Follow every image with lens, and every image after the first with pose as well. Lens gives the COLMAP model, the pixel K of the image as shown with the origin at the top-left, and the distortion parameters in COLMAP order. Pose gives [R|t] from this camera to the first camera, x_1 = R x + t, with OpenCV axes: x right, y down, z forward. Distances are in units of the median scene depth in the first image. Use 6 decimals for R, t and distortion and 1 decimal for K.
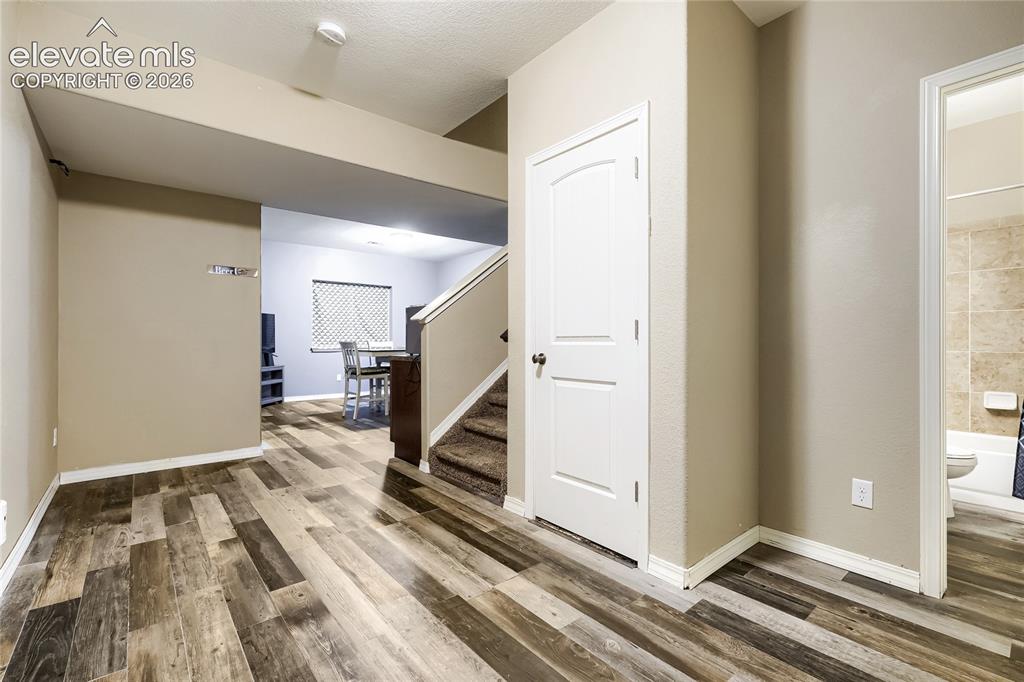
lens RADIAL K [[454.7, 0, 514.8], [0, 454.7, 340.2], [0, 0, 1]] dist [0.001761, 0.000335]
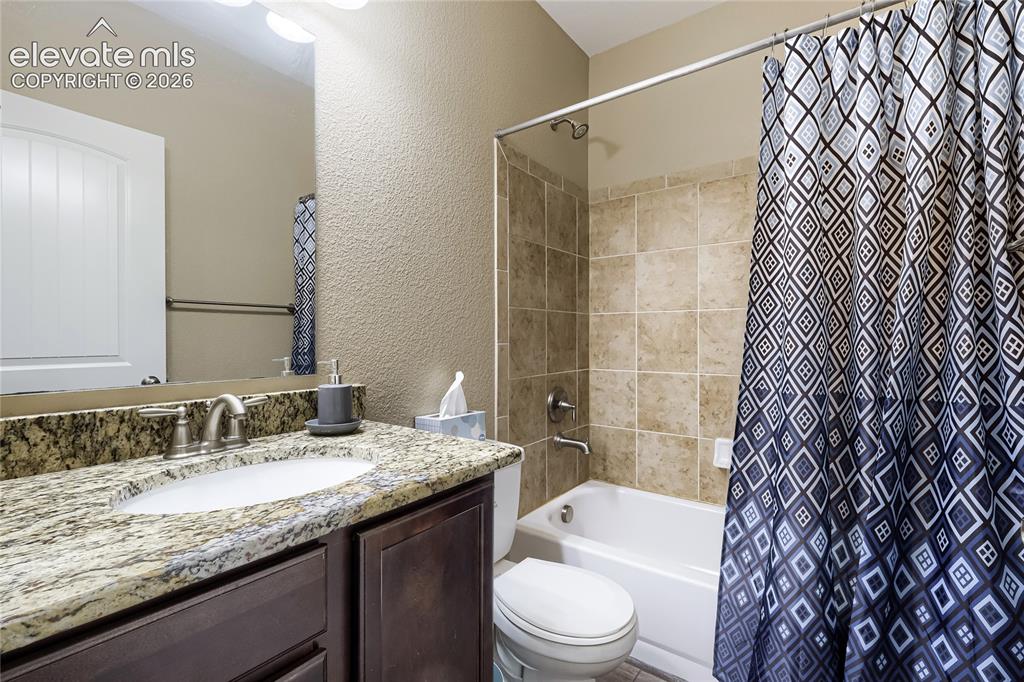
lens RADIAL K [[454.7, 0, 513.3], [0, 454.7, 336.1], [0, 0, 1]] dist [0.001761, 0.000335]
pose [[0.972827, 0.008282, 0.231384, 0.611622], [-0.006596, 0.999946, -0.008057, -0.020921], [-0.231438, 0.006312, 0.972829, 0.452859]]
